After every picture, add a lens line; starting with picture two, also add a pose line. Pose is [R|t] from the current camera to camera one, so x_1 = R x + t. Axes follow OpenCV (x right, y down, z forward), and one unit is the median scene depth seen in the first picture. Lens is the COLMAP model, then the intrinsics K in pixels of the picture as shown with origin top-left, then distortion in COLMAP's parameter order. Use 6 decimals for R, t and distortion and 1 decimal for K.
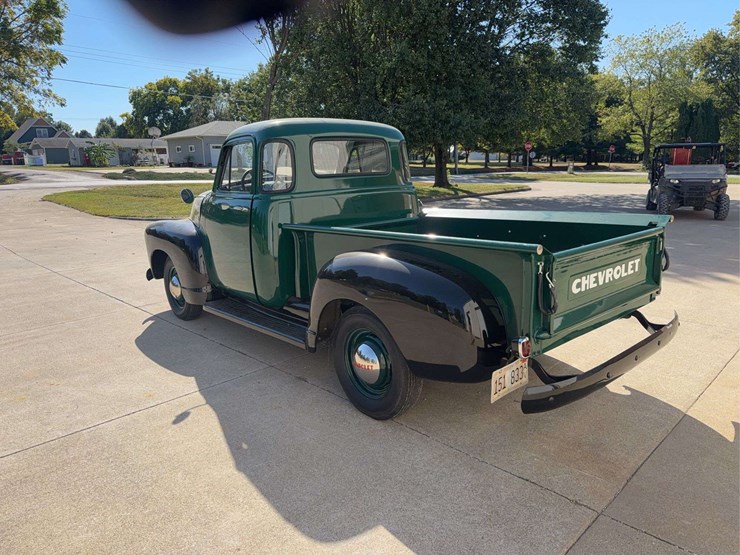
lens RADIAL K [[522.2, 0, 369.5], [0, 522.2, 276.3], [0, 0, 1]] dist [0.004559, -0.012599]
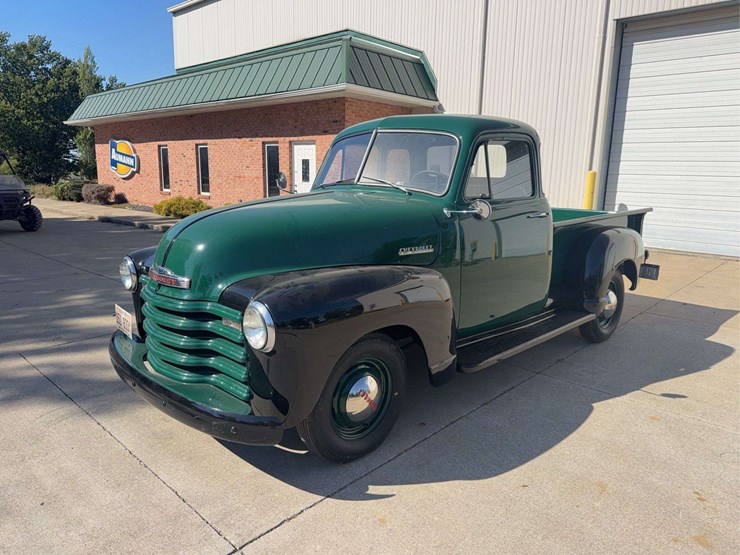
lens RADIAL K [[516.2, 0, 370.7], [0, 516.2, 278.5], [0, 0, 1]] dist [0.082985, -0.107679]
pose [[-0.036713, -0.175839, 0.983734, -0.158035], [0.197652, 0.963674, 0.179630, -0.033461], [-0.979585, 0.201032, -0.000624, 0.180779]]
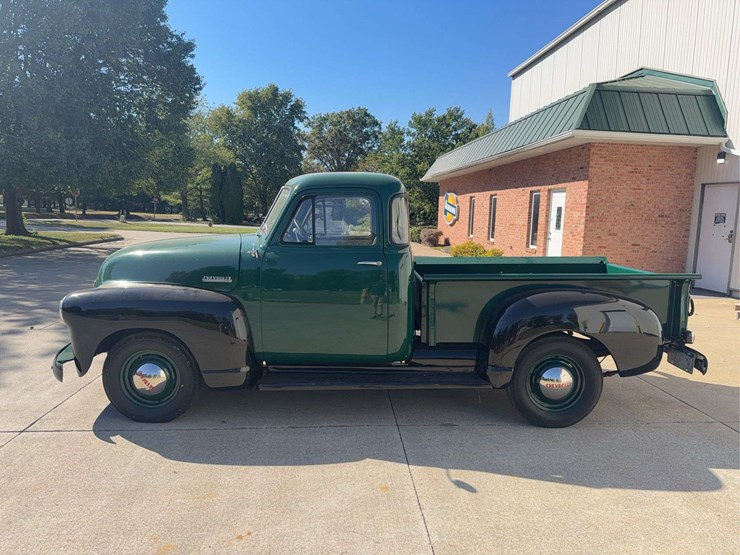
lens RADIAL K [[522.9, 0, 371.4], [0, 522.9, 278.1], [0, 0, 1]] dist [-0.004533, -0.005762]
pose [[0.642141, -0.055889, 0.764546, -0.132147], [0.123251, 0.991891, -0.031011, -0.009935], [-0.756613, 0.114144, 0.643823, 0.056137]]
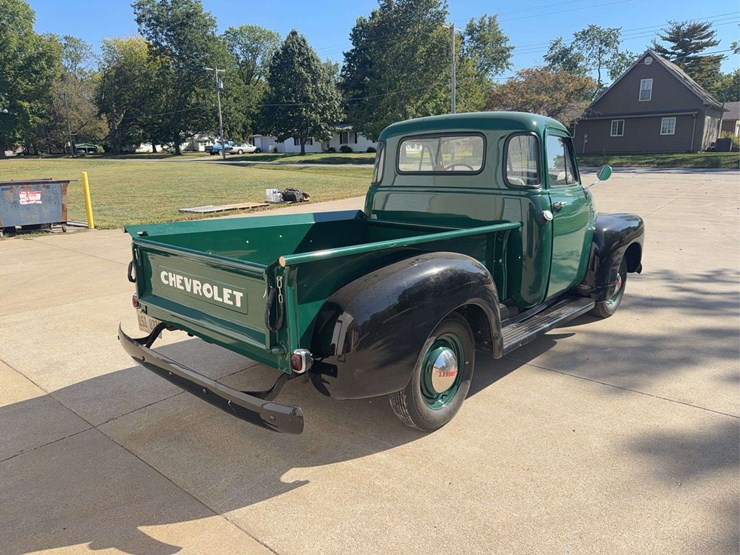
lens RADIAL K [[519.9, 0, 372.7], [0, 519.9, 279.2], [0, 0, 1]] dist [0.041027, -0.052237]
pose [[0.104244, 0.243711, -0.964229, 0.139183], [-0.206243, 0.953733, 0.218761, -0.028880], [0.972932, 0.176061, 0.149684, 0.114717]]
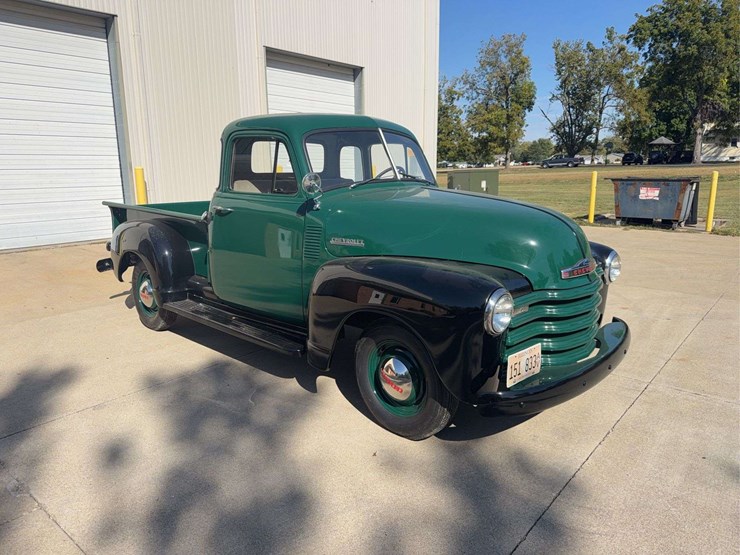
lens RADIAL K [[529.8, 0, 364.3], [0, 529.8, 280.7], [0, 0, 1]] dist [-0.003743, -0.009495]
pose [[-0.994746, 0.053057, -0.087549, -0.011373], [0.011627, 0.908232, 0.418305, -0.067005], [0.101709, 0.415089, -0.904078, 0.309882]]
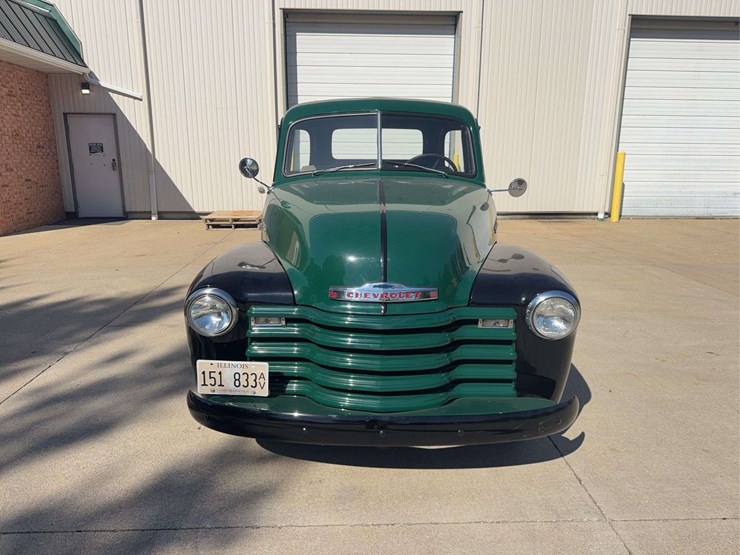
lens RADIAL K [[529.8, 0, 364.3], [0, 529.8, 280.7], [0, 0, 1]] dist [-0.003743, -0.009495]
pose [[-0.735561, -0.135765, 0.663715, -0.112827], [0.160054, 0.917152, 0.364985, -0.054892], [-0.658280, 0.374699, -0.652892, 0.269455]]
